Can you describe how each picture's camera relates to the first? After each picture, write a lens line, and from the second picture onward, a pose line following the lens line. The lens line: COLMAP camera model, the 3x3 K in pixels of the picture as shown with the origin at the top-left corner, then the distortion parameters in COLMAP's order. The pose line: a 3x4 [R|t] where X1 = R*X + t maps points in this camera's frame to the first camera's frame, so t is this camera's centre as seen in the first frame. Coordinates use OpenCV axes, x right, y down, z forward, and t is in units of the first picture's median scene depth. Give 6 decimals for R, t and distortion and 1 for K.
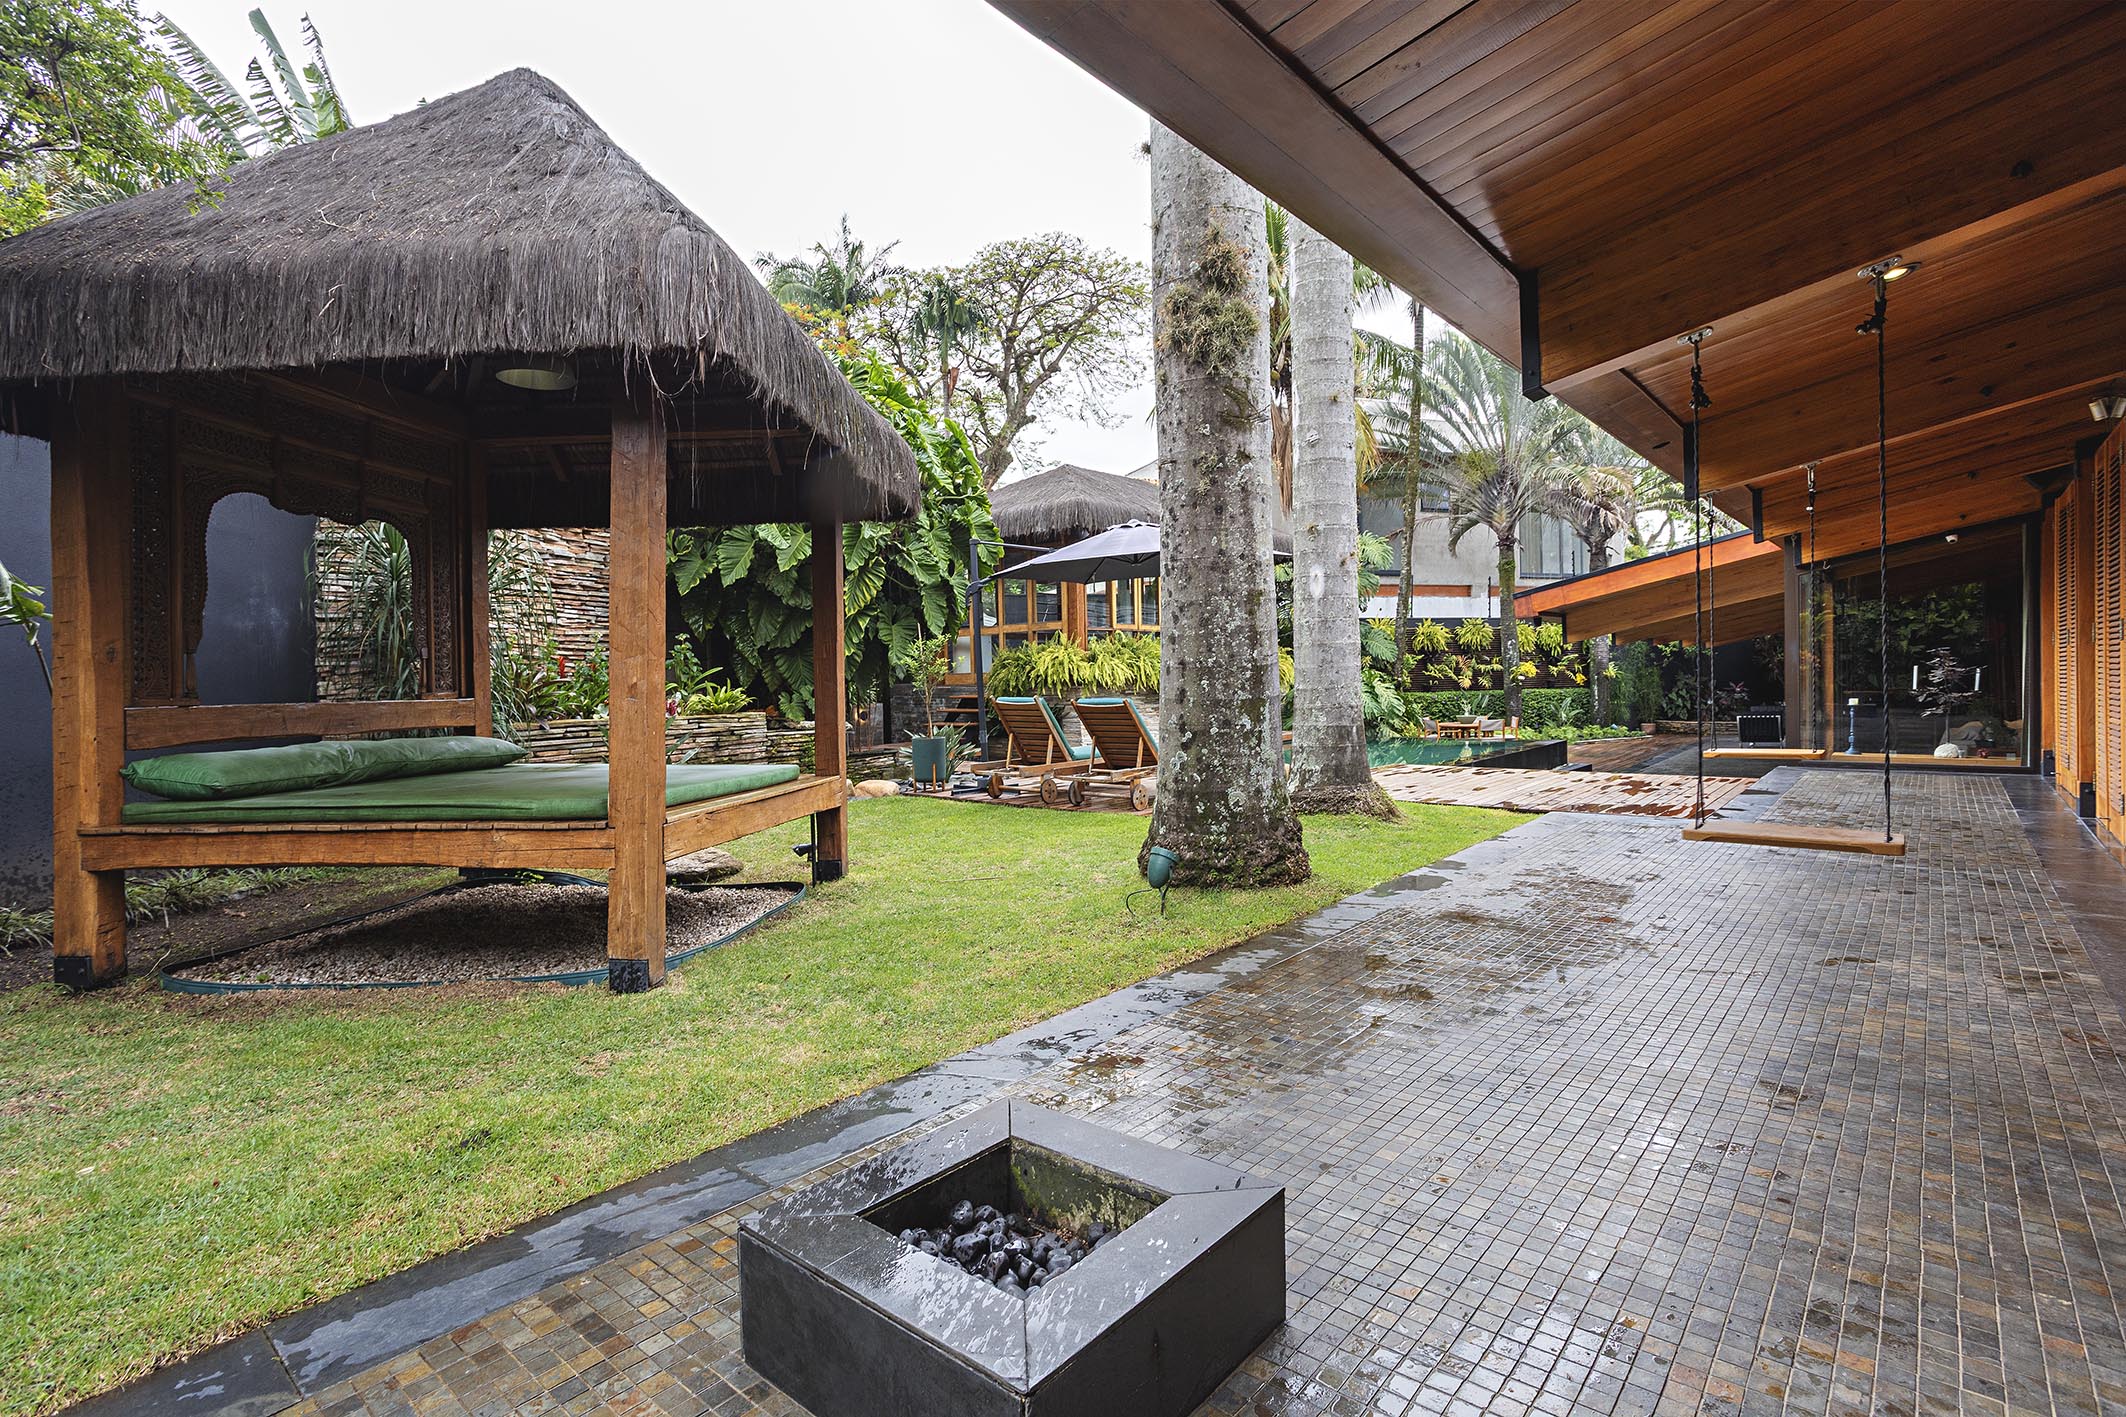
lens RADIAL K [[1121.7, 0, 1044.7], [0, 1121.7, 700.7], [0, 0, 1]] dist [-0.064158, 0.055191]
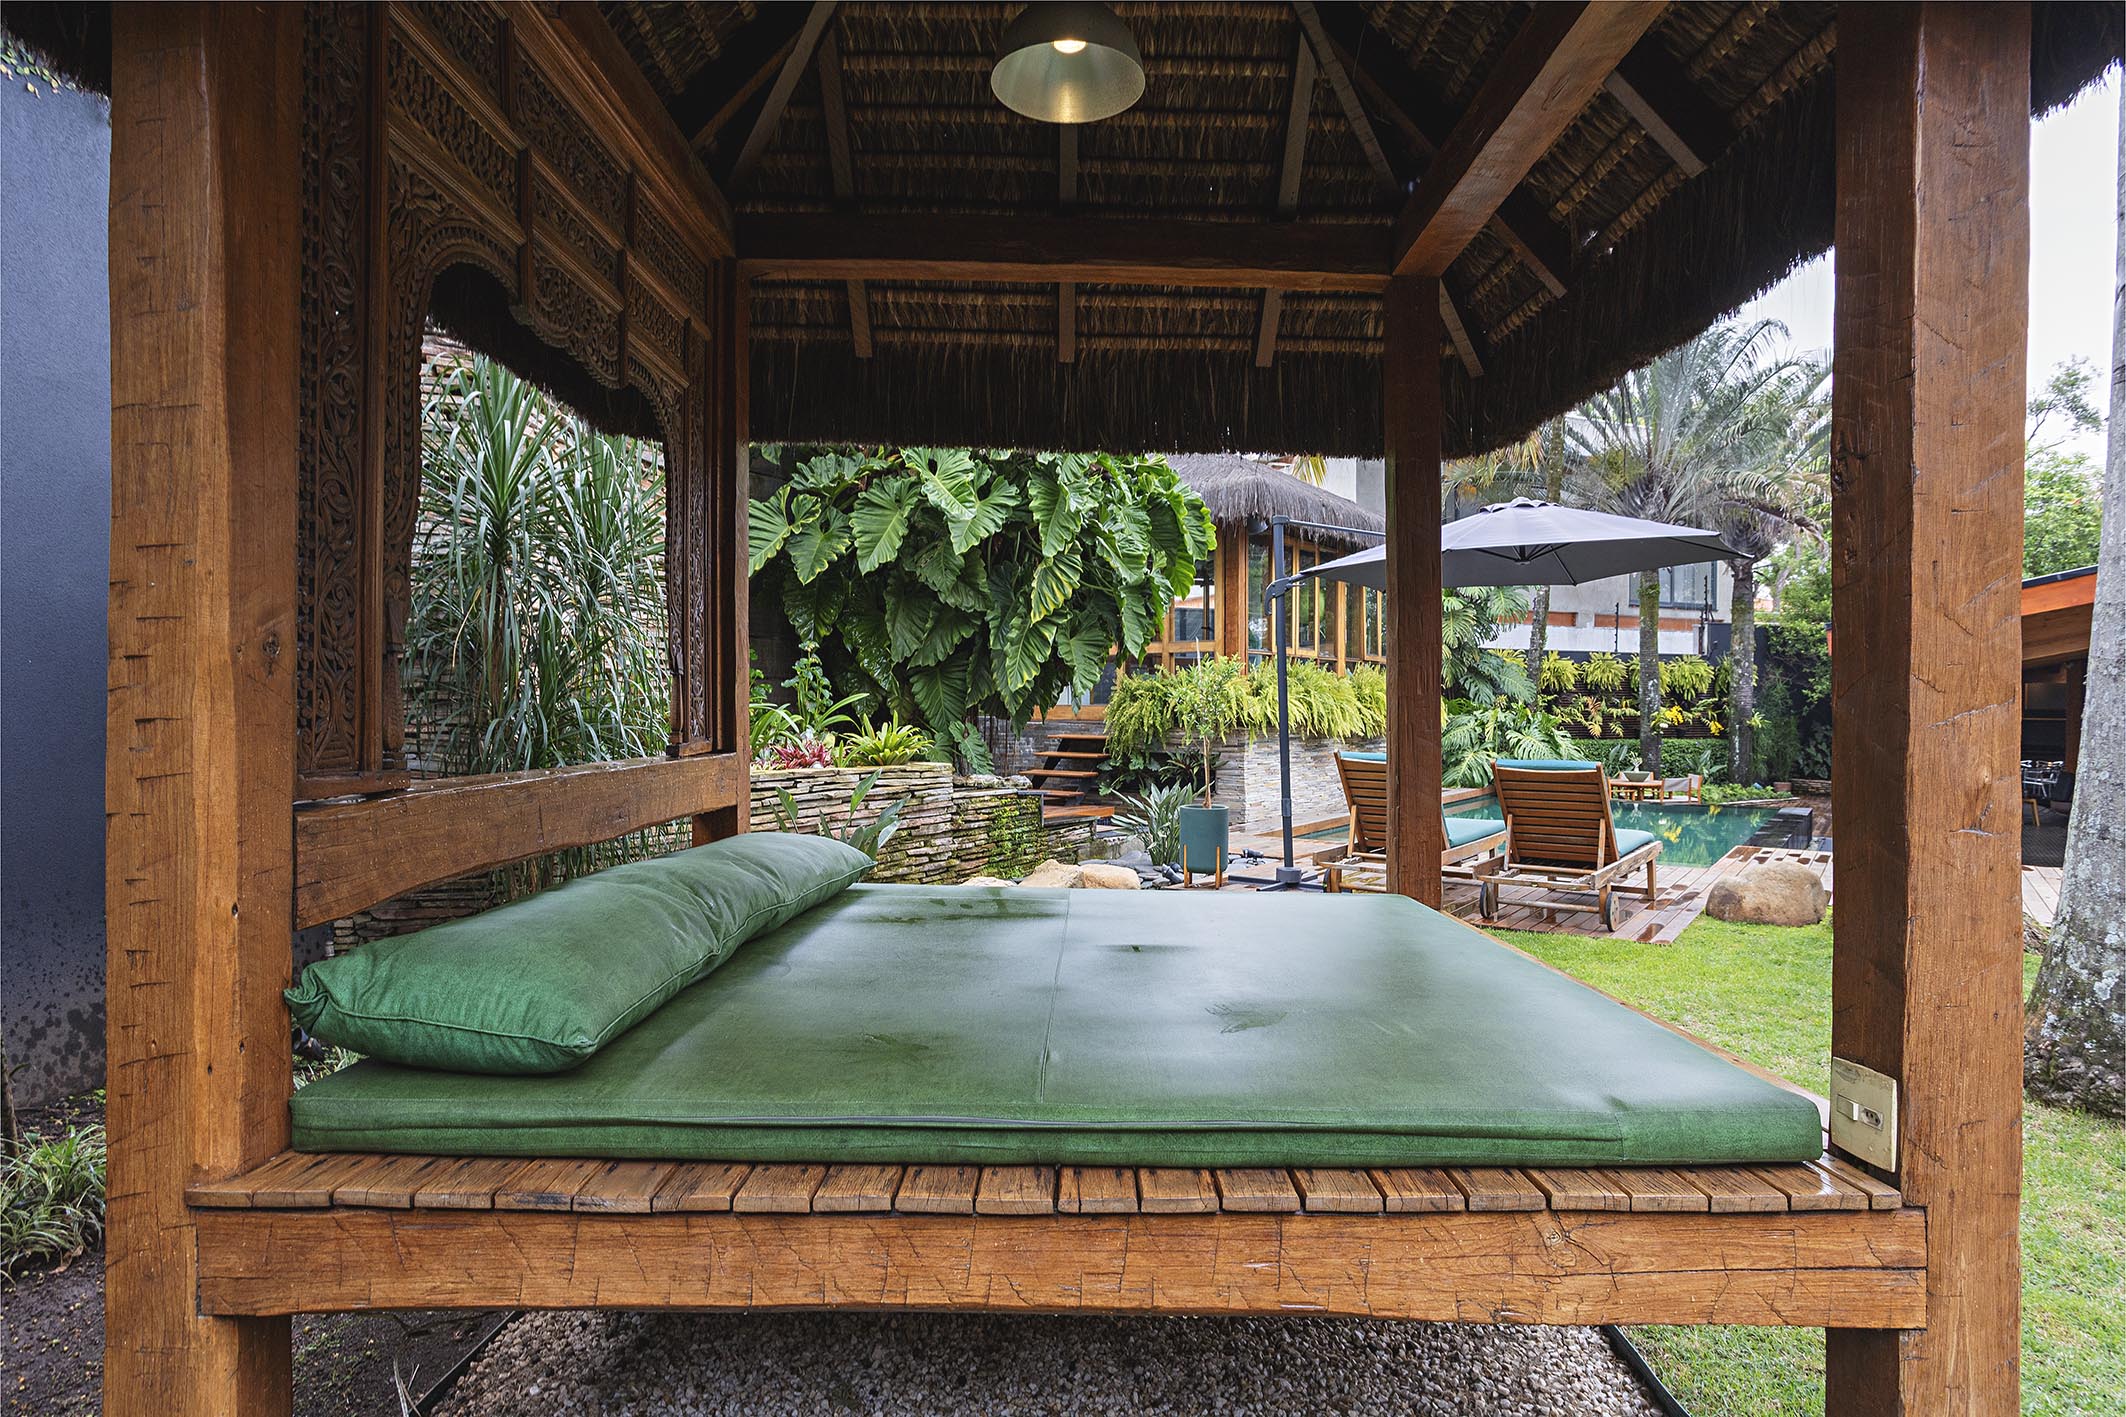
lens RADIAL K [[1238.0, 0, 1010.1], [0, 1238.0, 740.0], [0, 0, 1]] dist [-0.052761, 0.035071]
pose [[0.995794, 0.023754, 0.088482, -0.423609], [-0.024539, 0.999668, 0.007796, -0.015278], [-0.088267, -0.009934, 0.996047, 0.394546]]
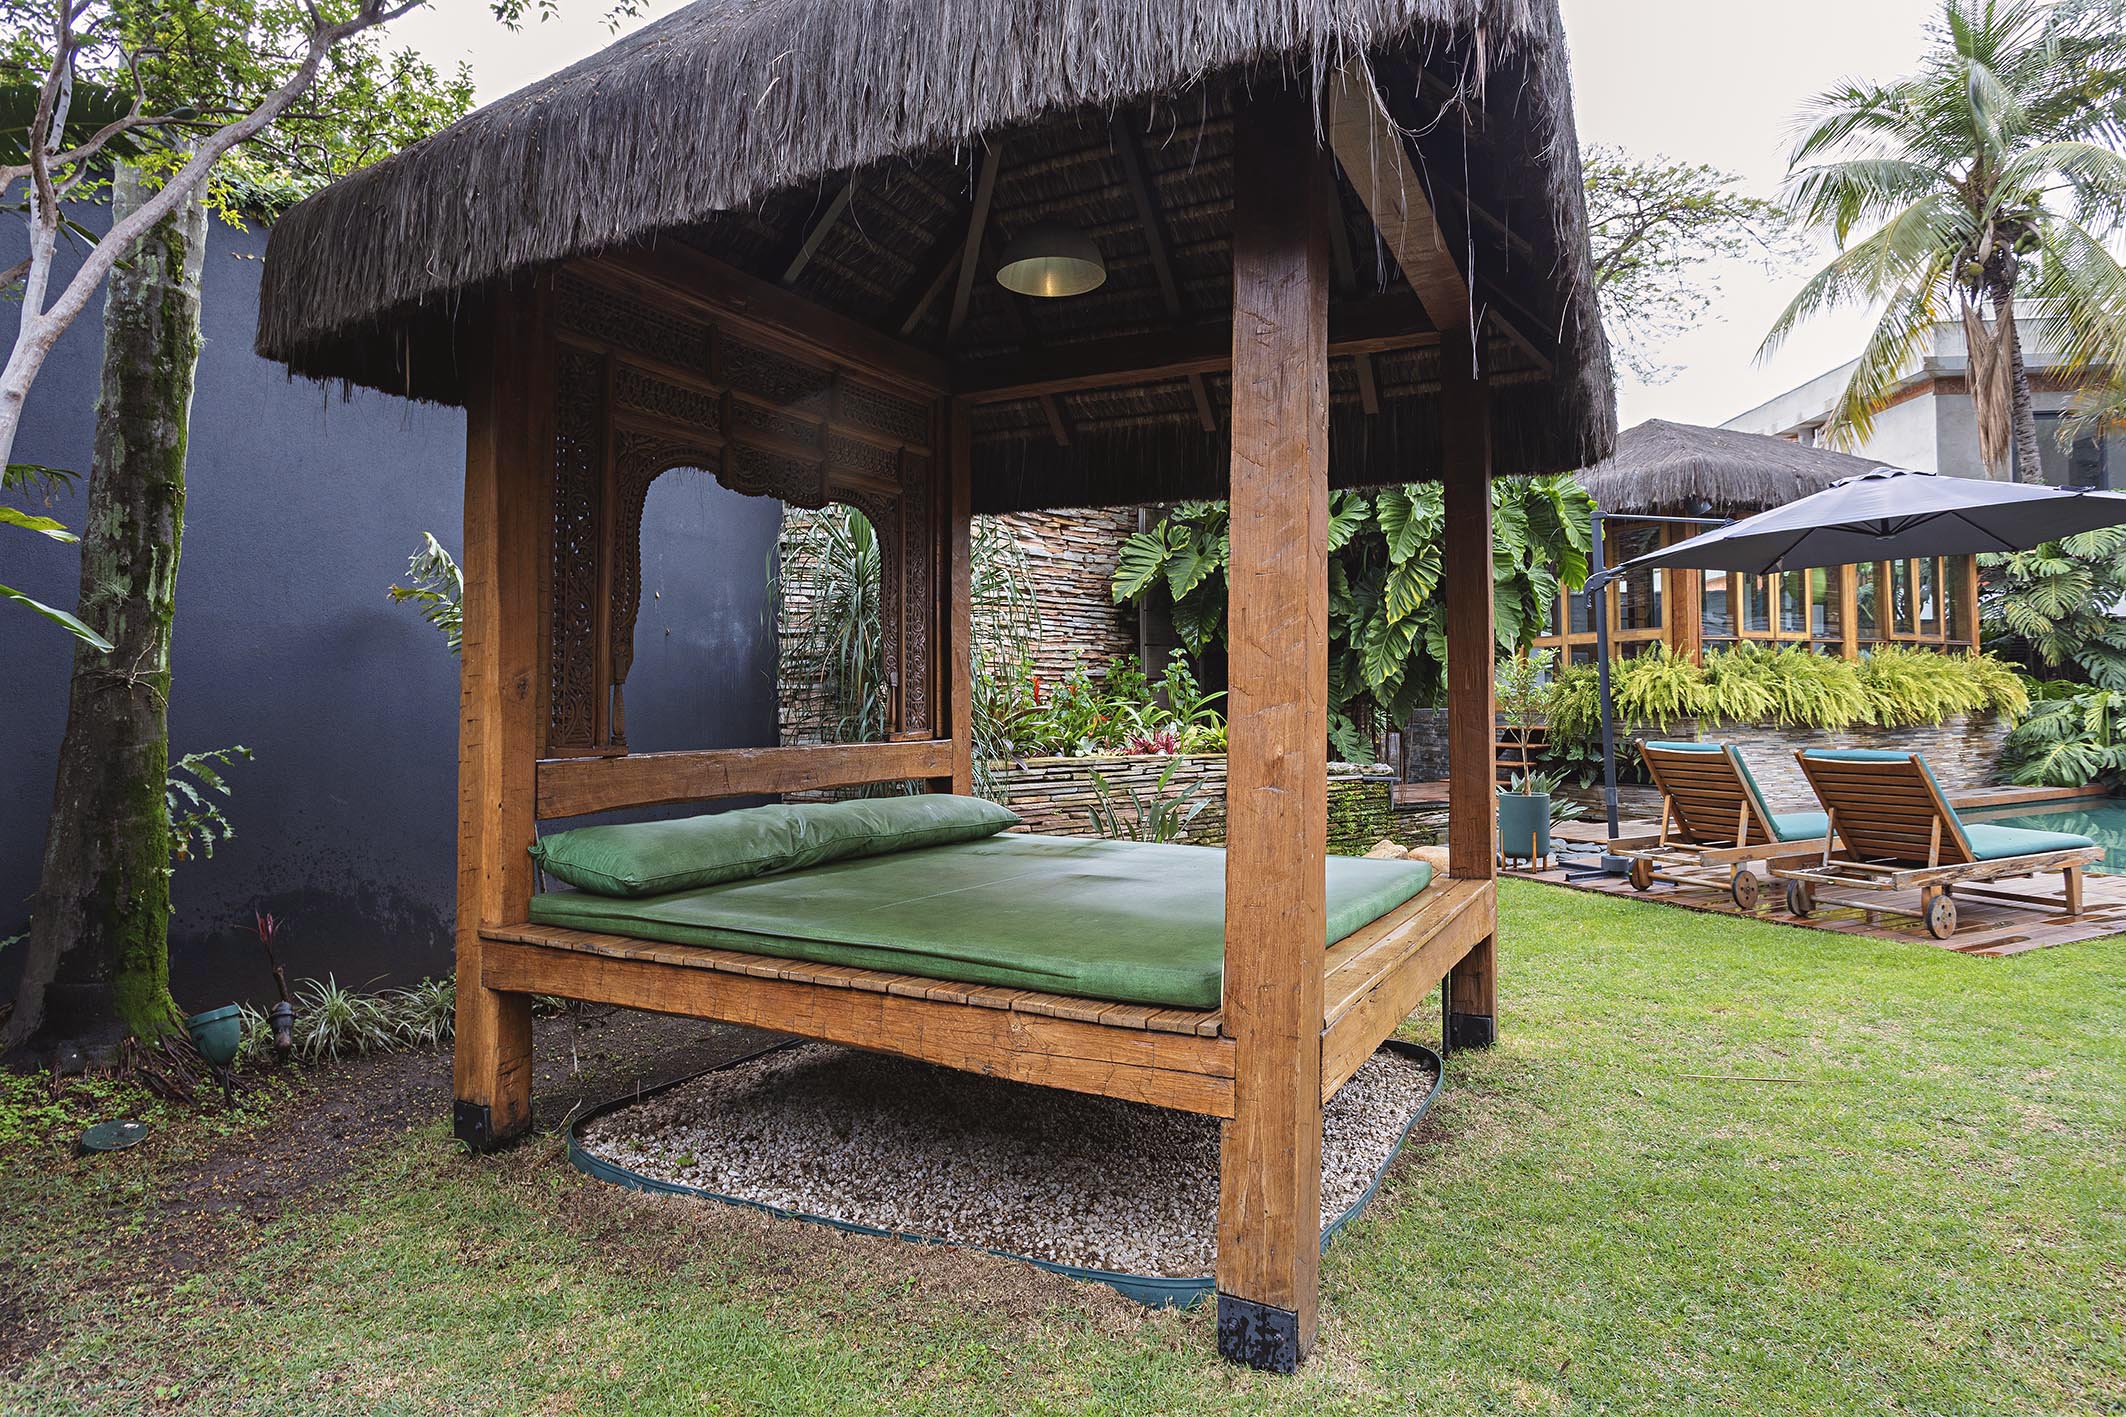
lens RADIAL K [[1179.7, 0, 975.5], [0, 1179.7, 685.0], [0, 0, 1]] dist [-0.058746, 0.030834]
pose [[0.908212, 0.006138, -0.418465, -0.163084], [-0.016735, 0.999625, -0.021658, -0.021167], [0.418175, 0.026673, 0.907975, 0.274347]]
